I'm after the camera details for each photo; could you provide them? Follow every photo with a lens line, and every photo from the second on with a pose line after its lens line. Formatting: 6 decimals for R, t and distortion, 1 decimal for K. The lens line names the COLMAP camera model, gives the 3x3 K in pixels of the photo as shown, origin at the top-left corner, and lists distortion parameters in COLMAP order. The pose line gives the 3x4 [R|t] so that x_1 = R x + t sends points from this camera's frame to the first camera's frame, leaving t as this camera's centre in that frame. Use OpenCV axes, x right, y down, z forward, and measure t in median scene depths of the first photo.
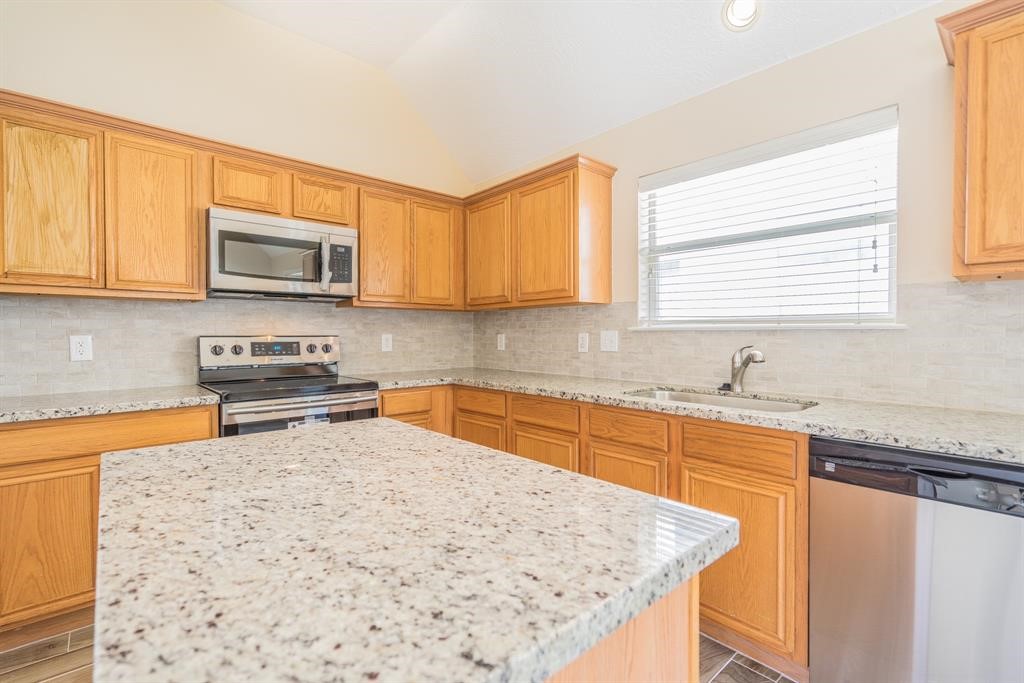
lens RADIAL K [[480.2, 0, 512.0], [0, 480.2, 341.5], [0, 0, 1]] dist [0.000924, 0.000172]
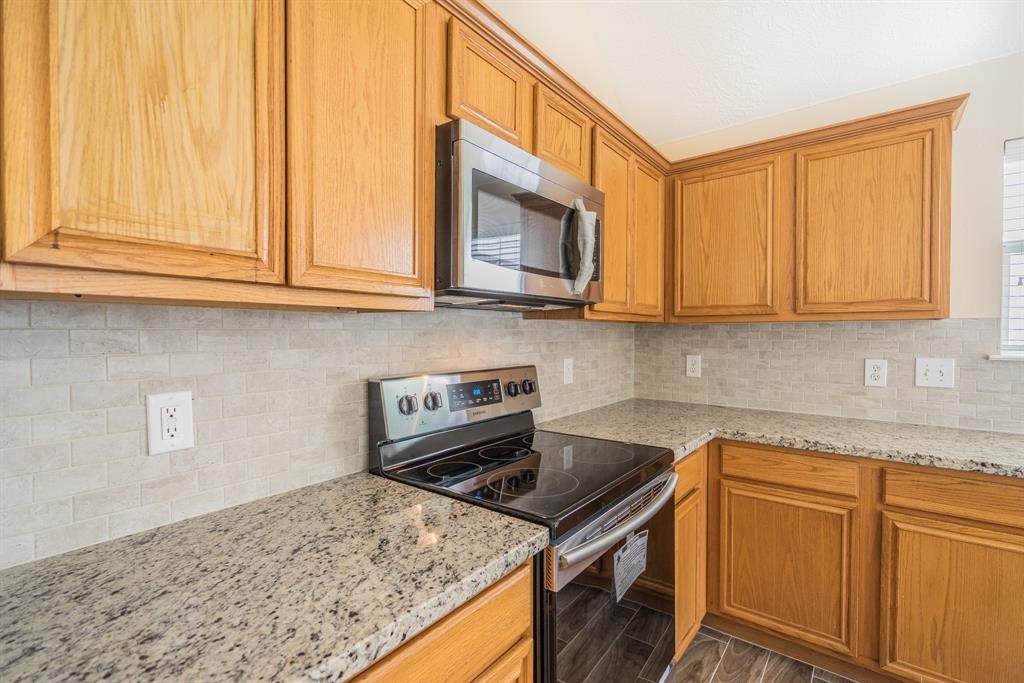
lens RADIAL K [[480.2, 0, 512.0], [0, 480.2, 341.5], [0, 0, 1]] dist [0.000924, 0.000172]
pose [[0.983205, 0.001365, 0.182497, -0.587829], [-0.002037, 0.999992, 0.003493, -0.052093], [-0.182491, -0.003806, 0.983200, 0.456565]]
